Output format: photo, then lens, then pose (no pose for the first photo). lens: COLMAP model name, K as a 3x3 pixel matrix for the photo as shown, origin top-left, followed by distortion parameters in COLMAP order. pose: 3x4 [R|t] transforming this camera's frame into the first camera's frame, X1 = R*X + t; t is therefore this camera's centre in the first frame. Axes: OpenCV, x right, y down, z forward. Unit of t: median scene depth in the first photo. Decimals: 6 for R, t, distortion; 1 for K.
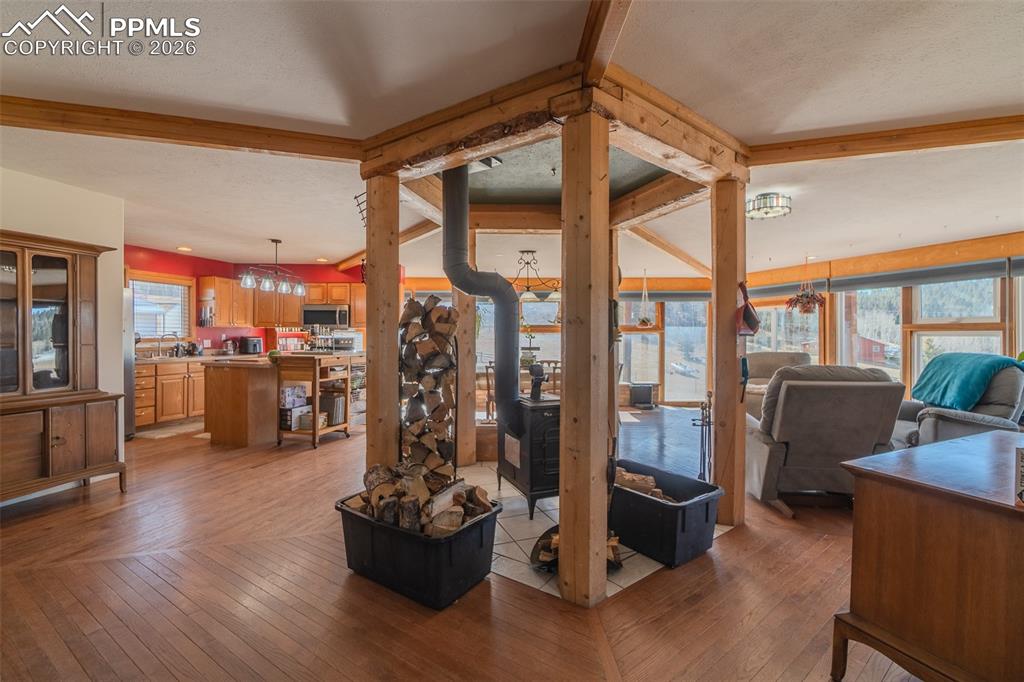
lens RADIAL K [[444.1, 0, 502.9], [0, 444.1, 336.9], [0, 0, 1]] dist [-0.003091, 0.000503]
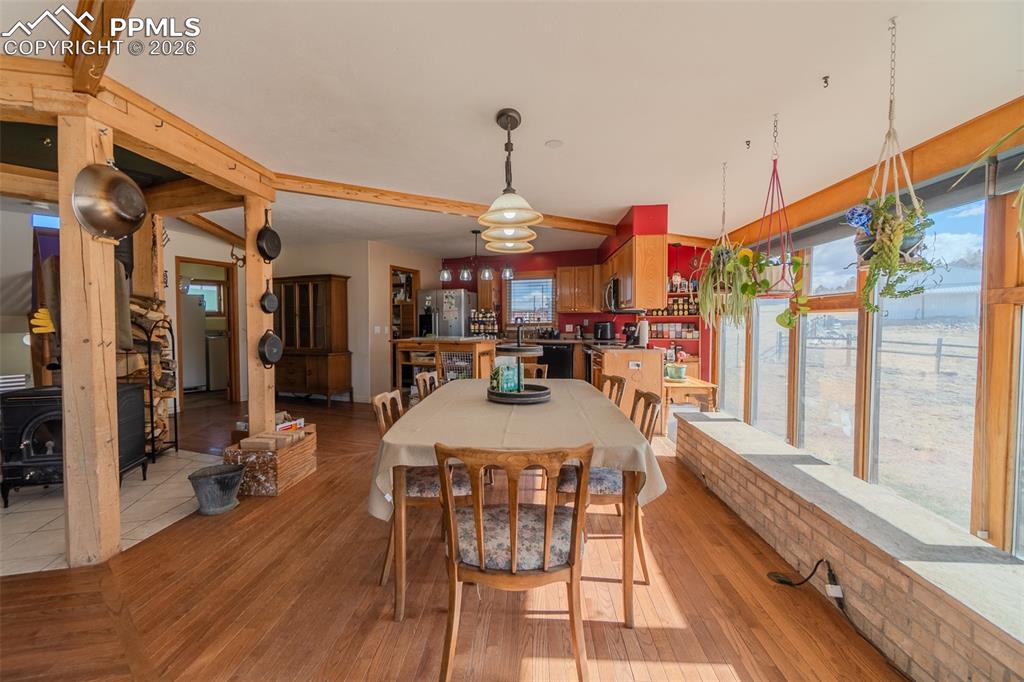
lens RADIAL K [[438.0, 0, 505.1], [0, 438.0, 336.4], [0, 0, 1]] dist [-0.005222, 0.001358]
pose [[-0.084397, 0.032617, -0.995898, 0.507315], [0.001356, 0.999467, 0.032619, -0.000116], [0.996431, 0.001403, -0.084397, 1.099362]]
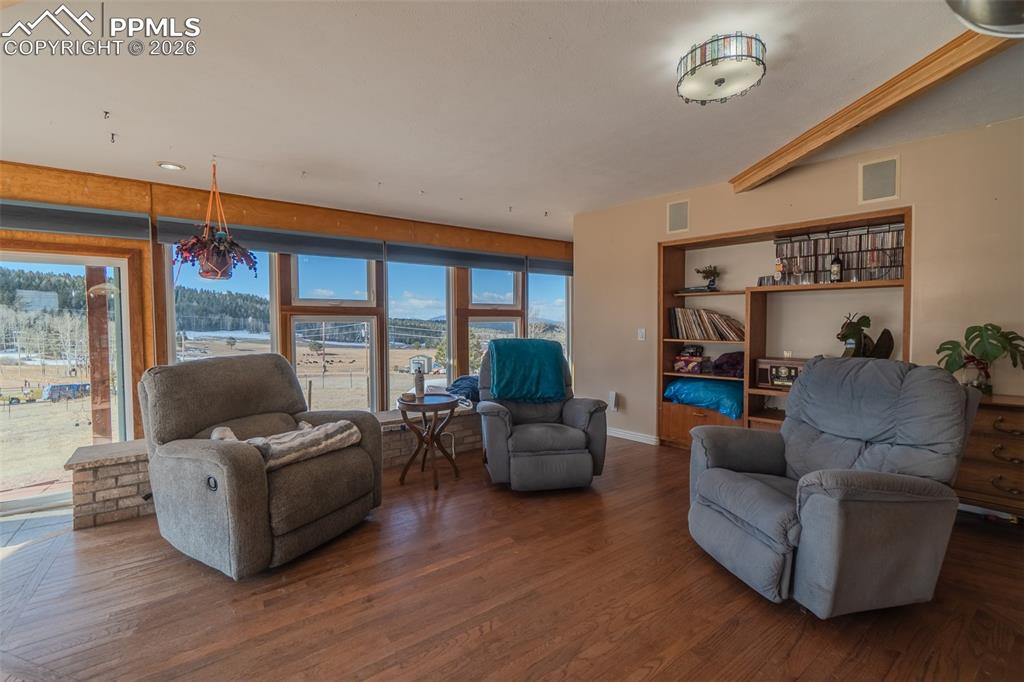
lens RADIAL K [[447.1, 0, 505.8], [0, 447.1, 335.7], [0, 0, 1]] dist [-0.006743, 0.000340]
pose [[-0.298458, -0.029012, 0.953982, 0.099081], [0.006783, 0.999448, 0.032516, 0.000151], [-0.954399, 0.016176, -0.298097, 0.891353]]
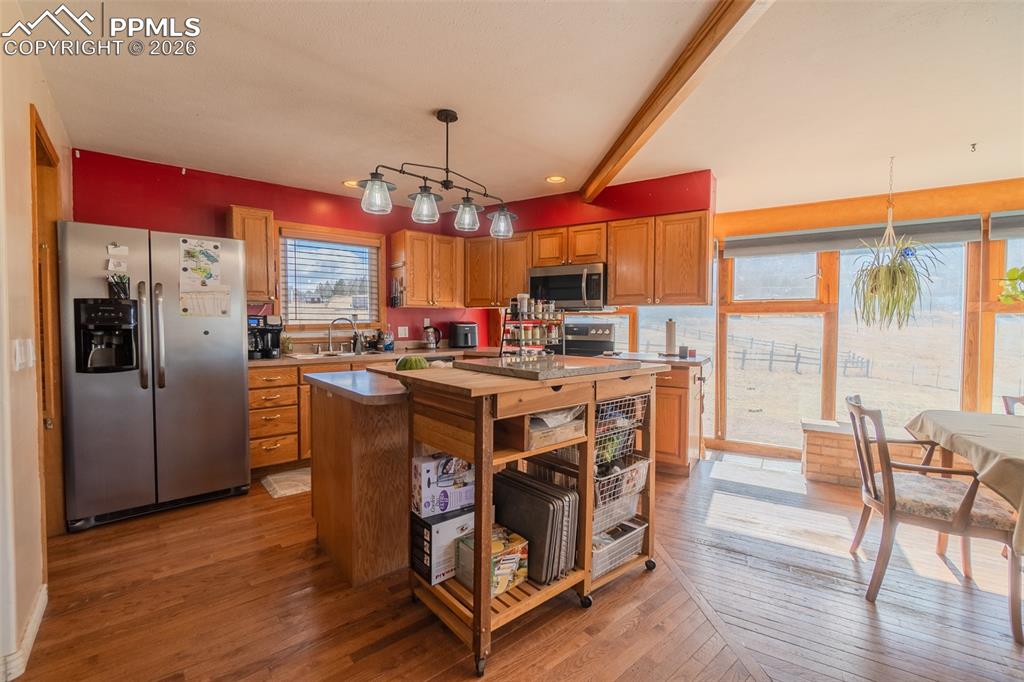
lens RADIAL K [[438.0, 0, 505.1], [0, 438.0, 336.4], [0, 0, 1]] dist [-0.005222, 0.001358]
pose [[0.836893, 0.018409, -0.547057, -0.195022], [-0.000628, 0.999466, 0.032672, -0.000306], [0.547367, -0.026999, 0.836457, 0.611634]]
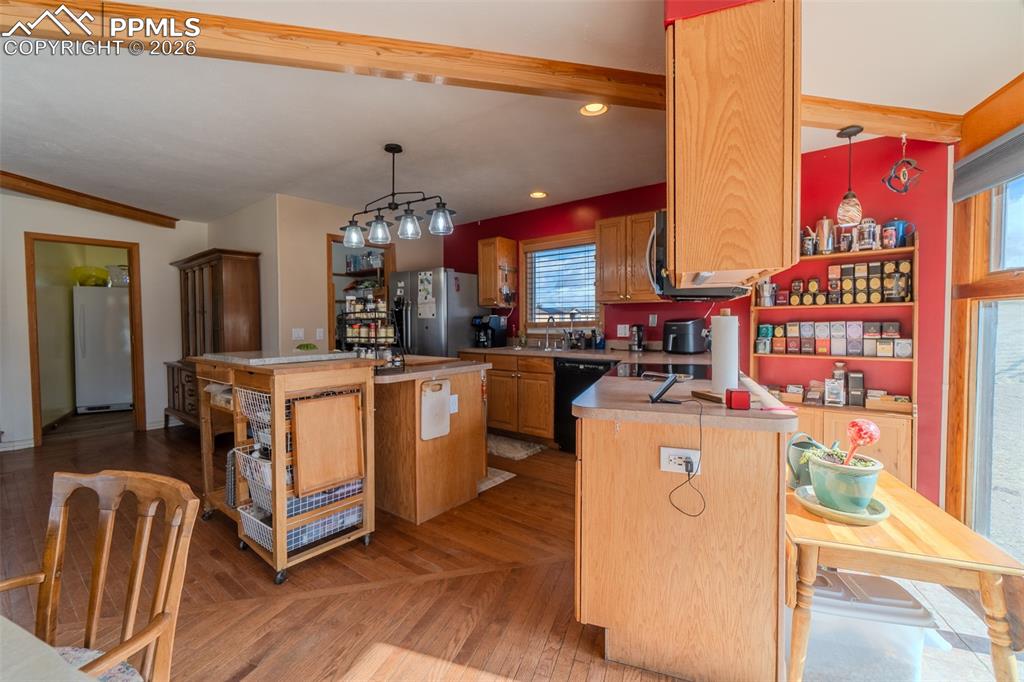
lens RADIAL K [[444.1, 0, 502.9], [0, 444.1, 336.9], [0, 0, 1]] dist [-0.003091, 0.000503]
pose [[-0.375008, 0.036569, -0.926300, -0.038889], [0.007135, 0.999306, 0.036563, -0.000233], [0.926994, 0.007102, -0.375009, 1.268089]]
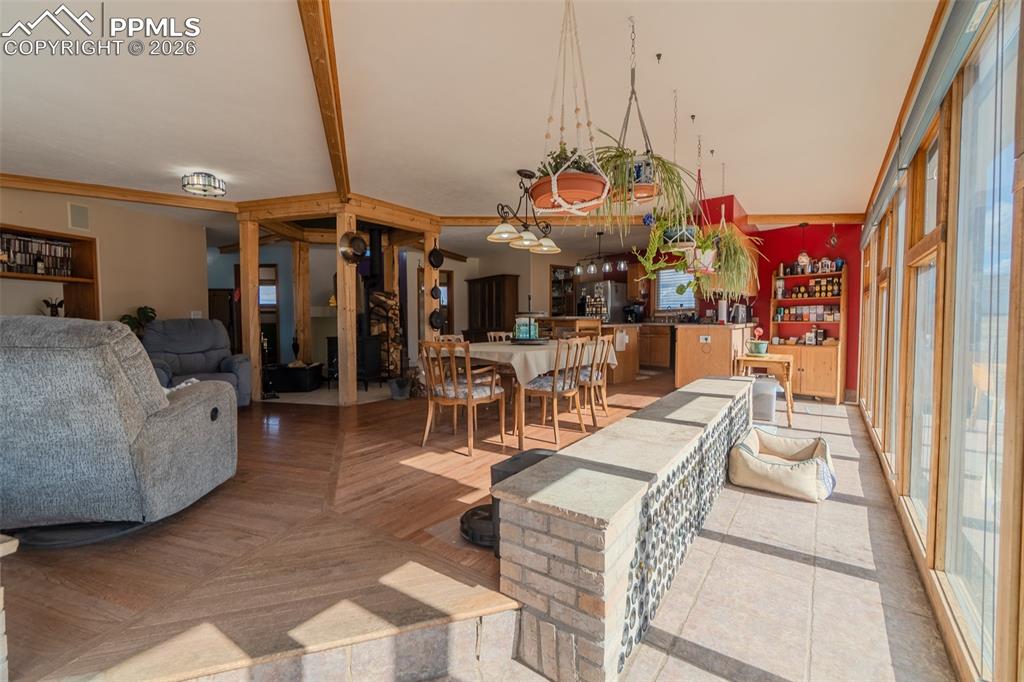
lens RADIAL K [[438.0, 0, 505.1], [0, 438.0, 336.4], [0, 0, 1]] dist [-0.005222, 0.001358]
pose [[-0.593217, 0.031907, -0.804410, 0.671582], [0.003138, 0.999298, 0.037323, 0.037501], [0.805037, 0.019617, -0.592901, 1.470431]]
